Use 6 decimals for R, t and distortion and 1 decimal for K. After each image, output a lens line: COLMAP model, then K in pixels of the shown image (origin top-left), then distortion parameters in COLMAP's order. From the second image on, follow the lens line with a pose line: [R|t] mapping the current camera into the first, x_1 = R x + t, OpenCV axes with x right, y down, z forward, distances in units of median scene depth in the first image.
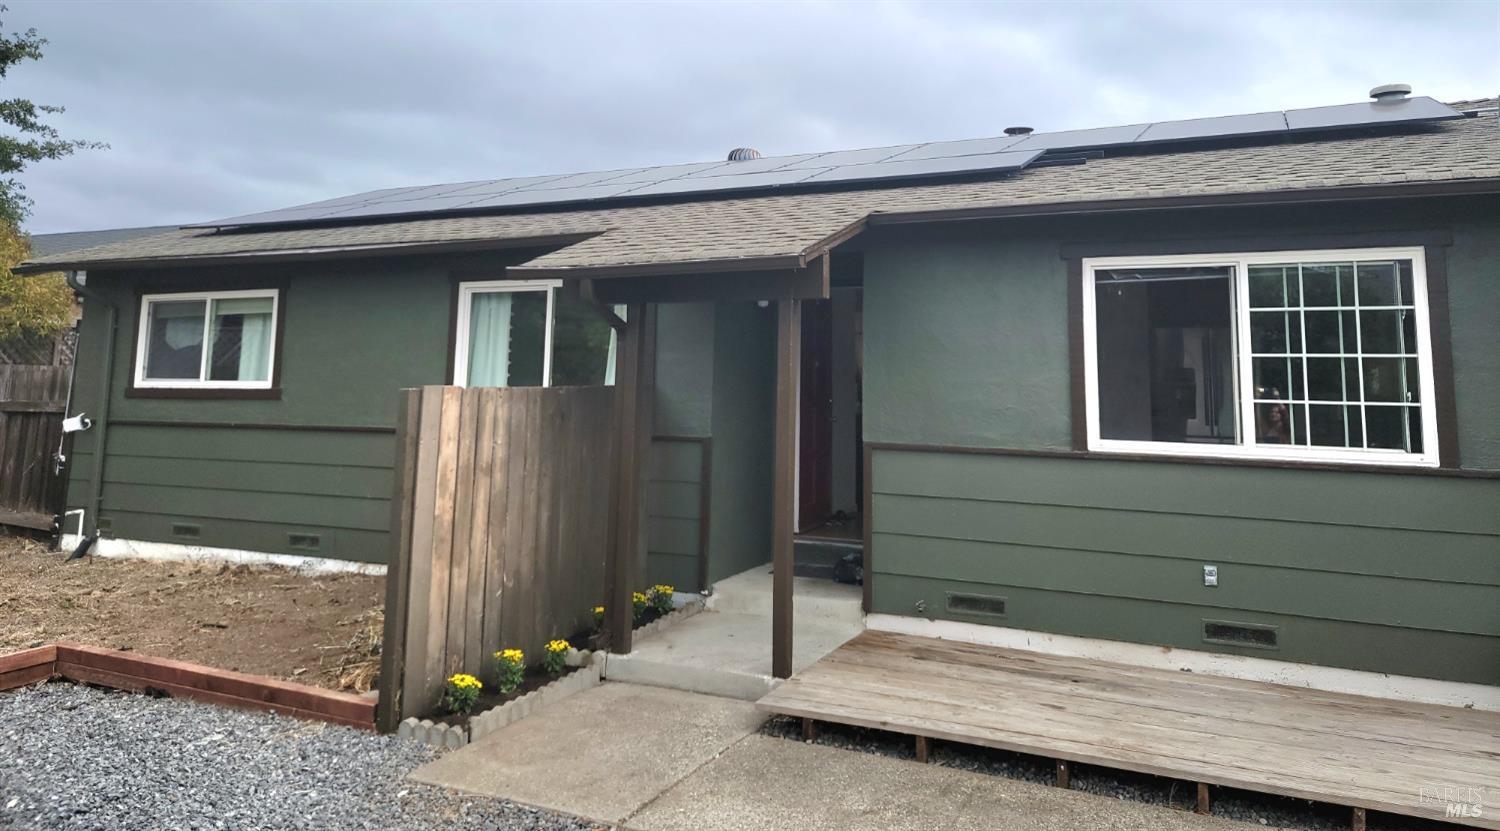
lens RADIAL K [[1021.3, 0, 783.0], [0, 1021.3, 270.3], [0, 0, 1]] dist [0.085527, -0.062473]
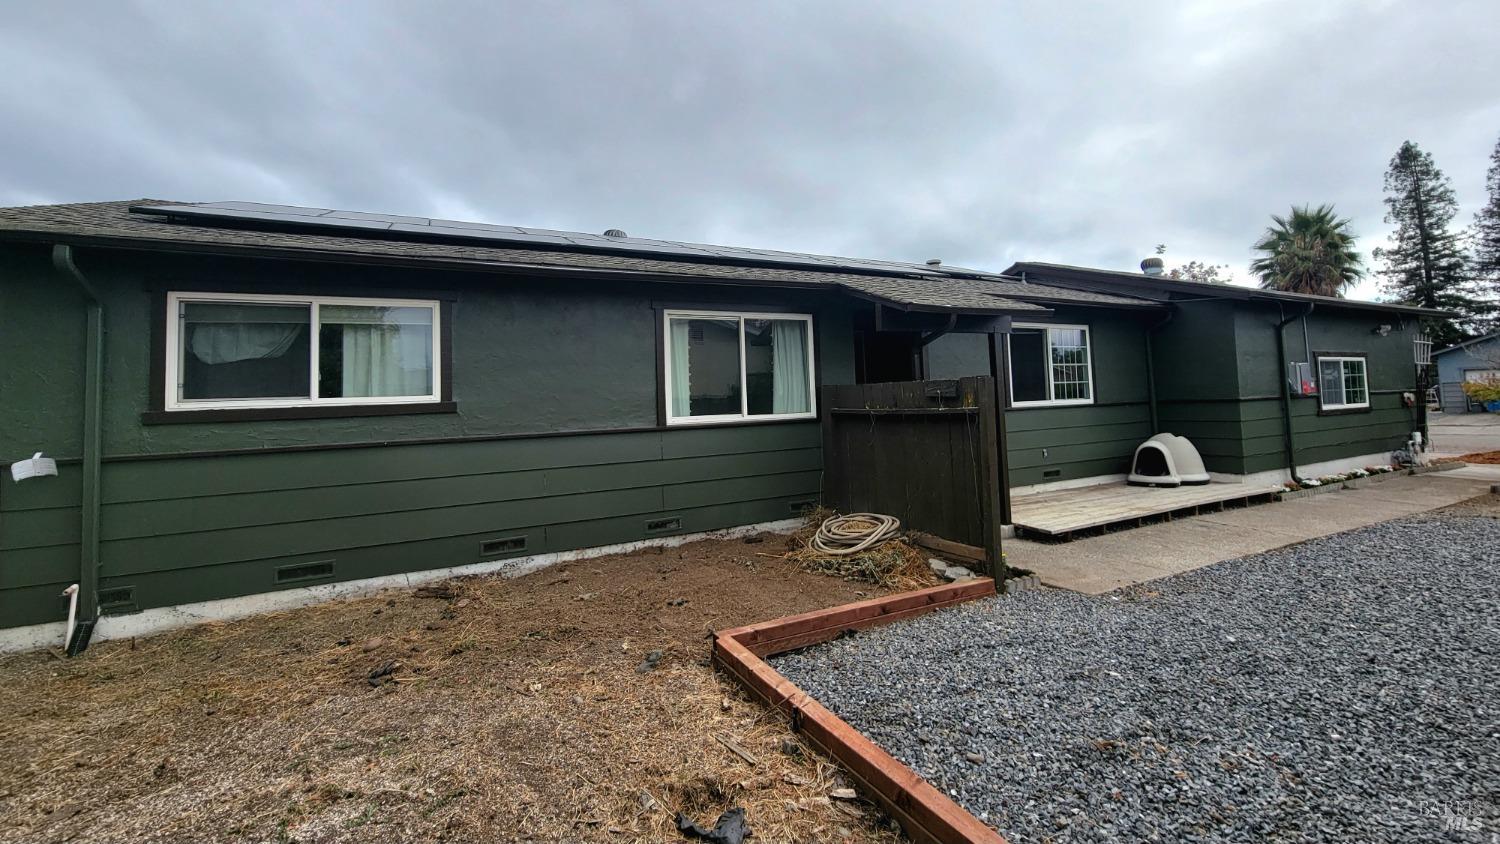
lens RADIAL K [[614.7, 0, 746.3], [0, 614.7, 371.2], [0, 0, 1]] dist [-0.001066, -0.000089]
pose [[0.624371, 0.004360, 0.781116, -1.059946], [-0.041979, 0.998727, 0.027981, 0.078242], [-0.779999, -0.050261, 0.623759, 0.582880]]
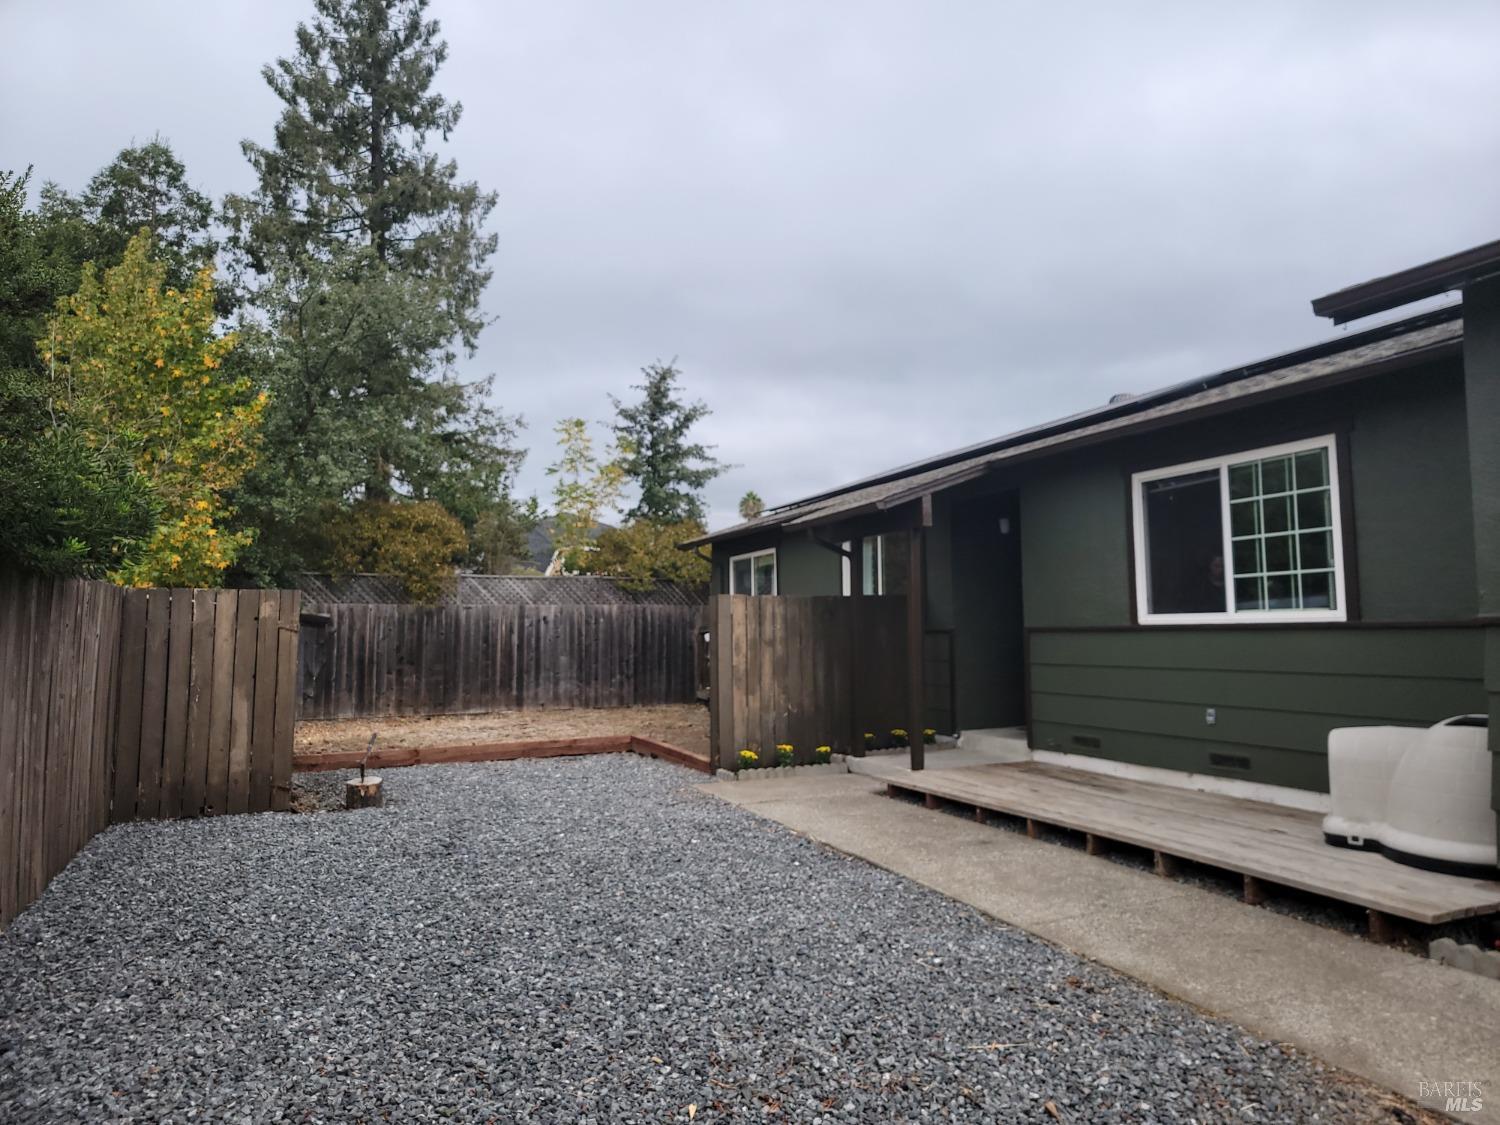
lens RADIAL K [[1039.0, 0, 780.7], [0, 1039.0, 559.2], [0, 0, 1]] dist [0.048503, -0.003949]
pose [[0.748889, -0.071138, -0.658866, 0.779202], [0.096750, 0.995306, 0.002505, 0.045569], [0.655595, -0.065622, 0.752256, -0.253125]]
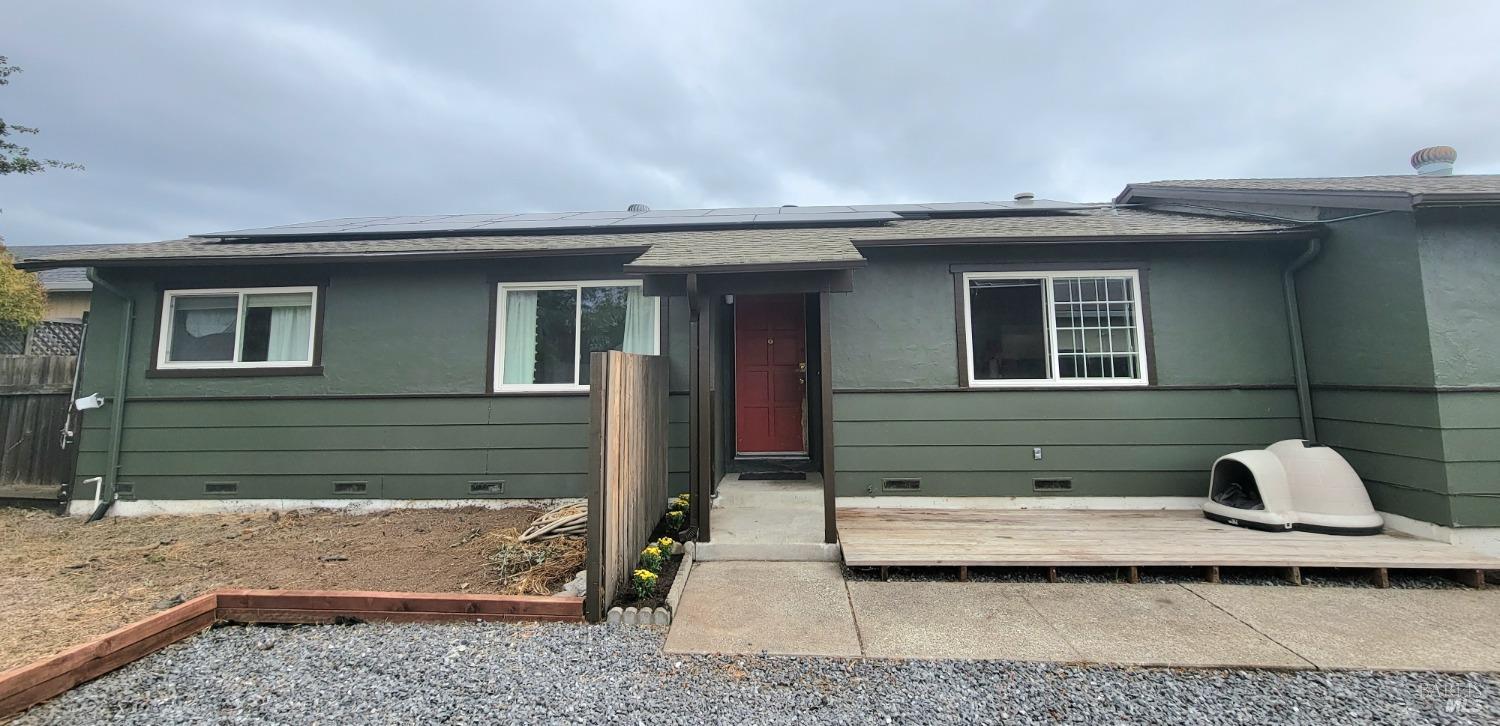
lens RADIAL K [[608.3, 0, 751.3], [0, 608.3, 301.1], [0, 0, 1]] dist [-0.001183, -0.000738]
pose [[0.931731, 0.016349, 0.362781, -0.374772], [-0.015840, 0.999865, -0.004379, 0.042791], [-0.362804, -0.001666, 0.931864, 0.193327]]
